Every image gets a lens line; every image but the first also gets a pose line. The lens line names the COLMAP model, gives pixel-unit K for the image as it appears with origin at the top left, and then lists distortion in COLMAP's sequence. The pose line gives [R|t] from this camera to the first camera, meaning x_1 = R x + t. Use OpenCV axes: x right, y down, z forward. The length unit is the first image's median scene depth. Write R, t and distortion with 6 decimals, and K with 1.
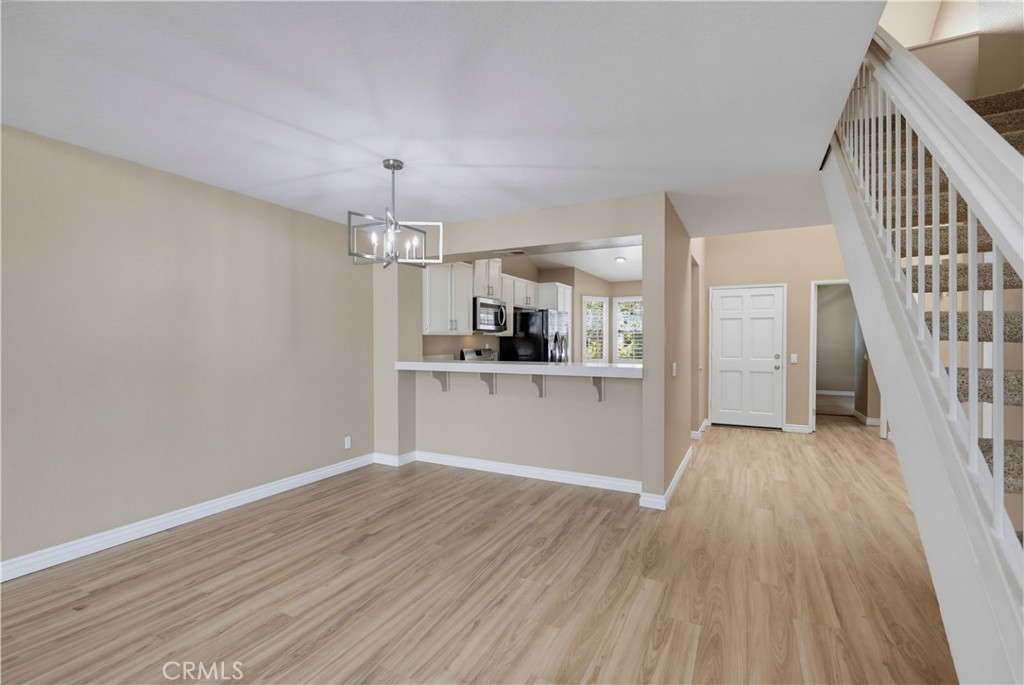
lens RADIAL K [[458.4, 0, 504.2], [0, 458.4, 341.6], [0, 0, 1]] dist [-0.008928, 0.001147]
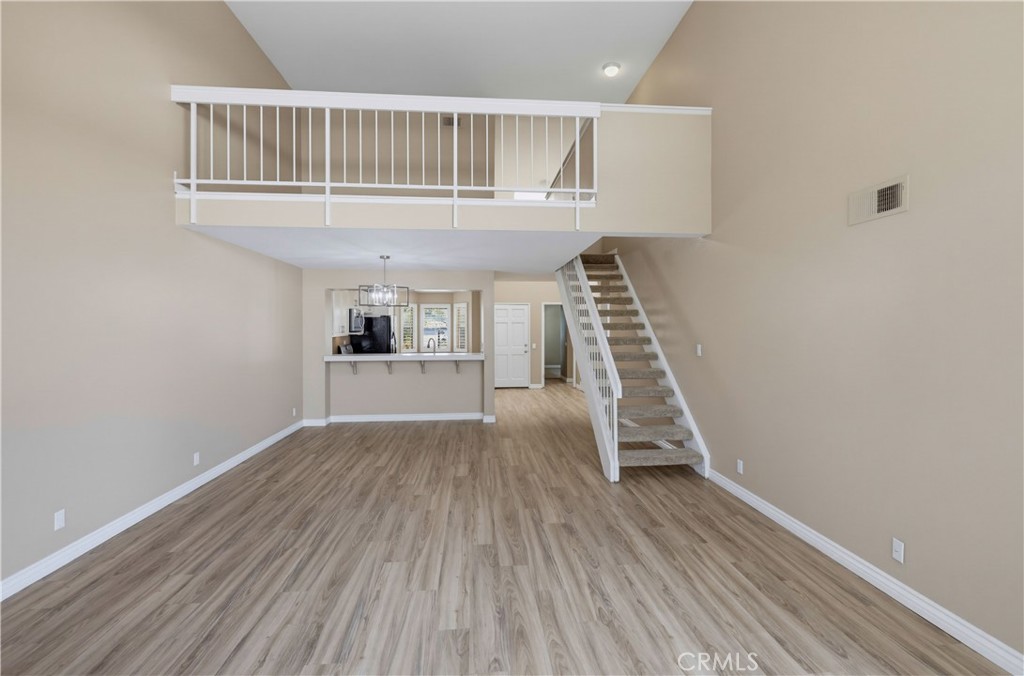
lens RADIAL K [[454.9, 0, 509.3], [0, 454.9, 329.5], [0, 0, 1]] dist [-0.007022, 0.001269]
pose [[0.848418, -0.004296, 0.529310, -0.680405], [0.002868, 0.999990, 0.003519, -0.064592], [-0.529319, -0.001467, 0.848422, -0.787805]]
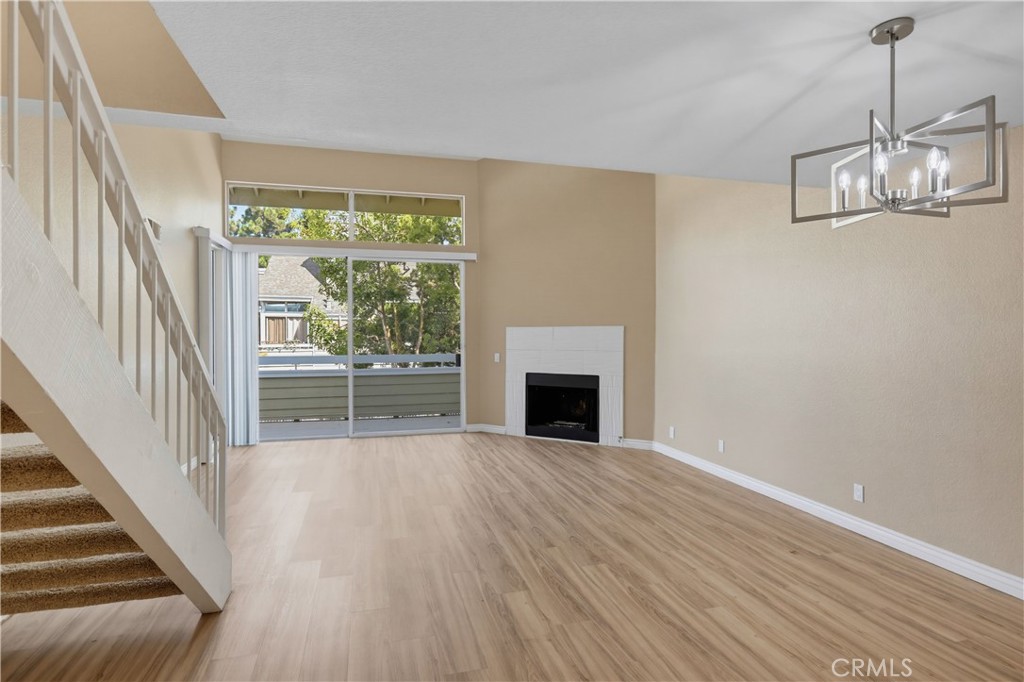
lens RADIAL K [[526.4, 0, 517.0], [0, 526.4, 335.8], [0, 0, 1]] dist [-0.007442, -0.001409]
pose [[-0.726567, -0.000572, -0.687096, 0.412533], [0.000331, 0.999999, -0.001183, -0.020862], [0.687096, -0.001087, -0.726566, 0.938037]]
